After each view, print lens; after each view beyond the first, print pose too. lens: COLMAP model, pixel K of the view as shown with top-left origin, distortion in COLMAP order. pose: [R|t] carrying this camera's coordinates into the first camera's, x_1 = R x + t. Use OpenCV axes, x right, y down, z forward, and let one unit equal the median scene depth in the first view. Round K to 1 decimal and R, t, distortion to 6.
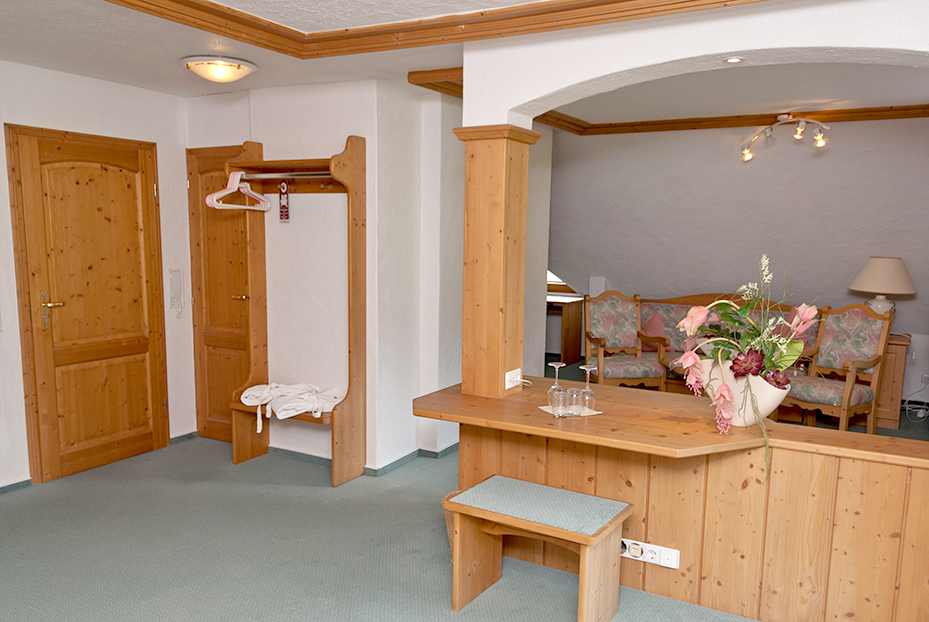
lens RADIAL K [[714.6, 0, 466.9], [0, 714.6, 325.9], [0, 0, 1]] dist [0.007602, 0.002932]
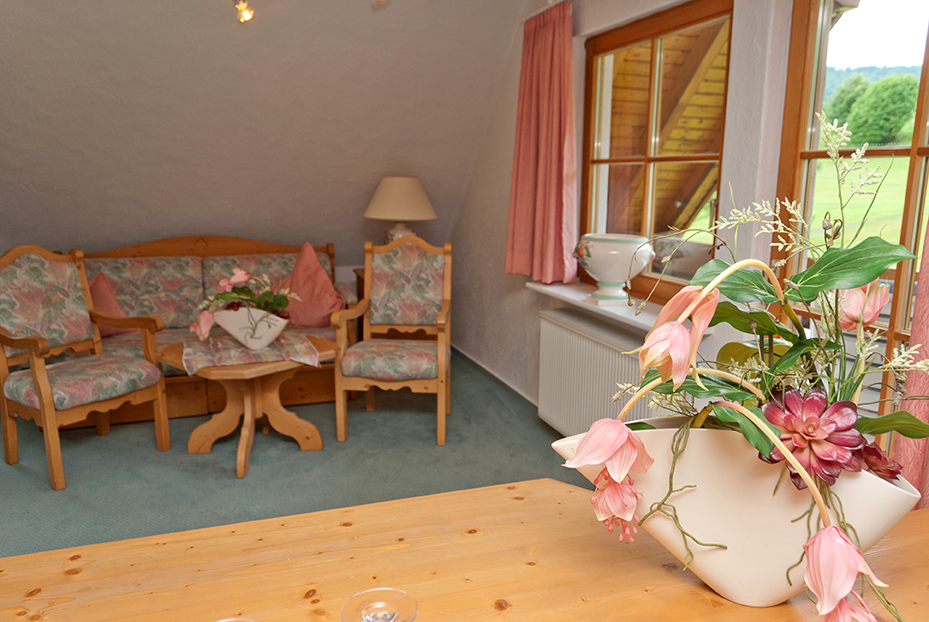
lens RADIAL K [[714.6, 0, 466.9], [0, 714.6, 325.9], [0, 0, 1]] dist [0.007602, 0.002932]
pose [[0.668165, -0.168548, 0.724670, 0.019929], [0.105171, 0.985618, 0.132270, -0.029935], [-0.736542, -0.012163, 0.676282, 0.431092]]
